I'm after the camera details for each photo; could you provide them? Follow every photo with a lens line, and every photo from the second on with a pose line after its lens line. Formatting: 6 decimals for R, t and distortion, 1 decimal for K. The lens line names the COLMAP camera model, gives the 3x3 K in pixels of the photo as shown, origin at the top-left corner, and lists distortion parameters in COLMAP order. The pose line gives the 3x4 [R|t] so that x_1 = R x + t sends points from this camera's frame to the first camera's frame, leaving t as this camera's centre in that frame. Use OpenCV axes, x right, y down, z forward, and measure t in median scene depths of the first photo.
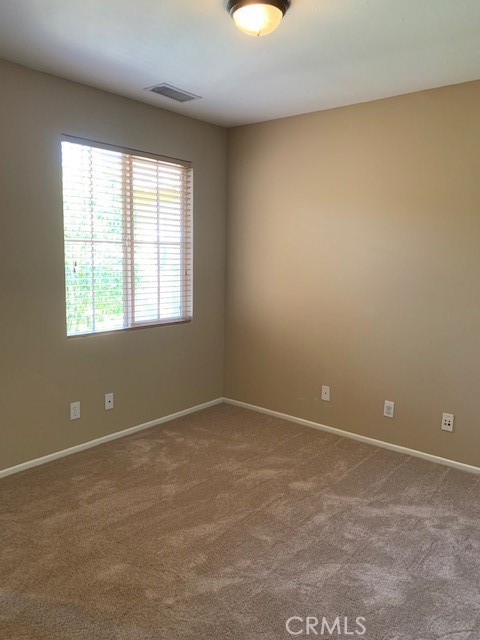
lens RADIAL K [[492.5, 0, 242.2], [0, 492.5, 319.4], [0, 0, 1]] dist [0.024833, -0.007639]
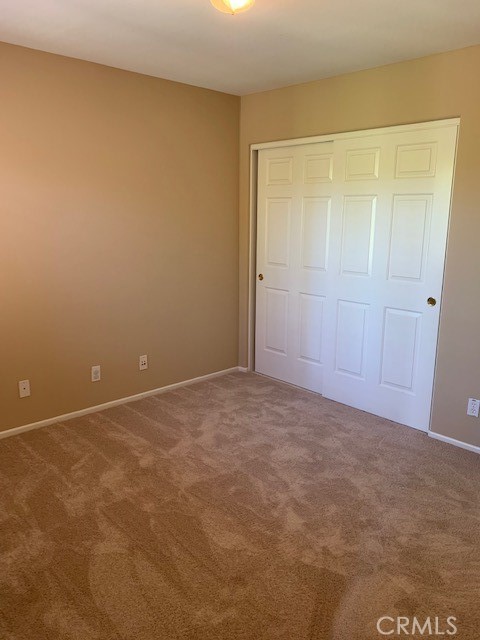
lens RADIAL K [[492.5, 0, 242.0], [0, 492.5, 321.0], [0, 0, 1]] dist [0.024833, -0.007639]
pose [[0.143475, -0.248827, 0.957862, -0.779691], [0.131399, 0.964097, 0.230765, -0.157003], [-0.980892, 0.092753, 0.171019, 0.625178]]
